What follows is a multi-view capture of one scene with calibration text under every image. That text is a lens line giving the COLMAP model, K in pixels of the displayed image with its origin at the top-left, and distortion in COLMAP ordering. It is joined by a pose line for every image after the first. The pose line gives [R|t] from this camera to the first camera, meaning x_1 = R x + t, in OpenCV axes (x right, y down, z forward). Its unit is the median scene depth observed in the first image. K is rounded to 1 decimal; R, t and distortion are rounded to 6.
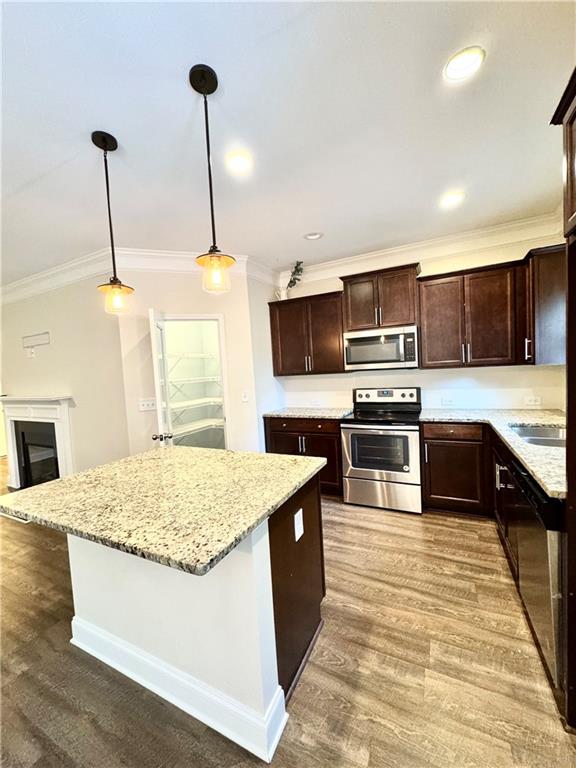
lens RADIAL K [[304.4, 0, 286.7], [0, 304.4, 386.1], [0, 0, 1]] dist [0.003522, -0.000029]
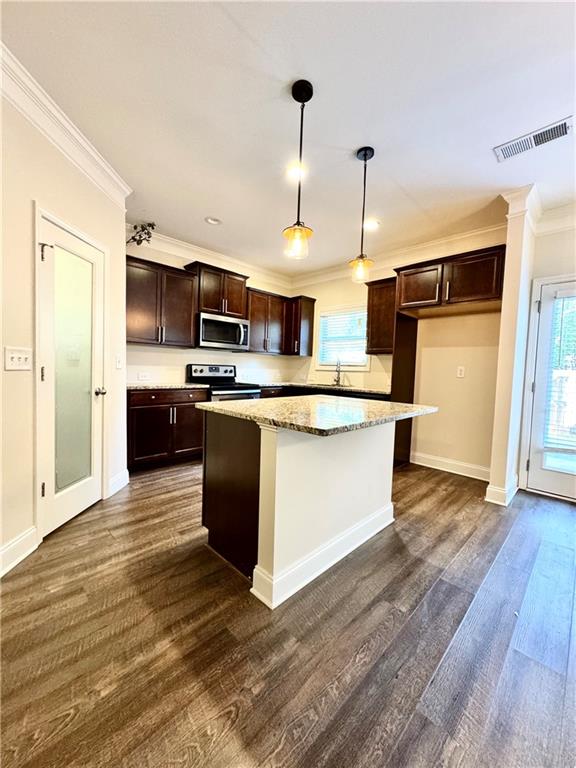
lens RADIAL K [[304.4, 0, 287.9], [0, 304.4, 385.9], [0, 0, 1]] dist [0.003522, -0.000029]
pose [[0.309975, 0.010409, 0.950688, -0.777165], [0.004737, 0.999911, -0.012492, 0.111227], [-0.950733, 0.008376, 0.309898, 0.351656]]
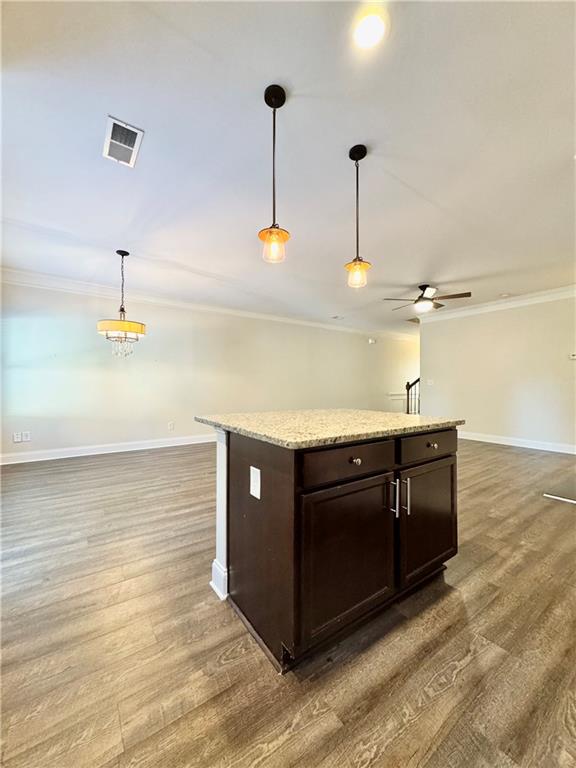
lens RADIAL K [[304.4, 0, 290.4], [0, 304.4, 385.3], [0, 0, 1]] dist [0.003522, -0.000029]
pose [[-0.464097, 0.049625, -0.884393, 0.354491], [-0.026460, 0.997207, 0.069841, 0.042465], [0.885389, 0.055814, -0.461487, 0.674064]]
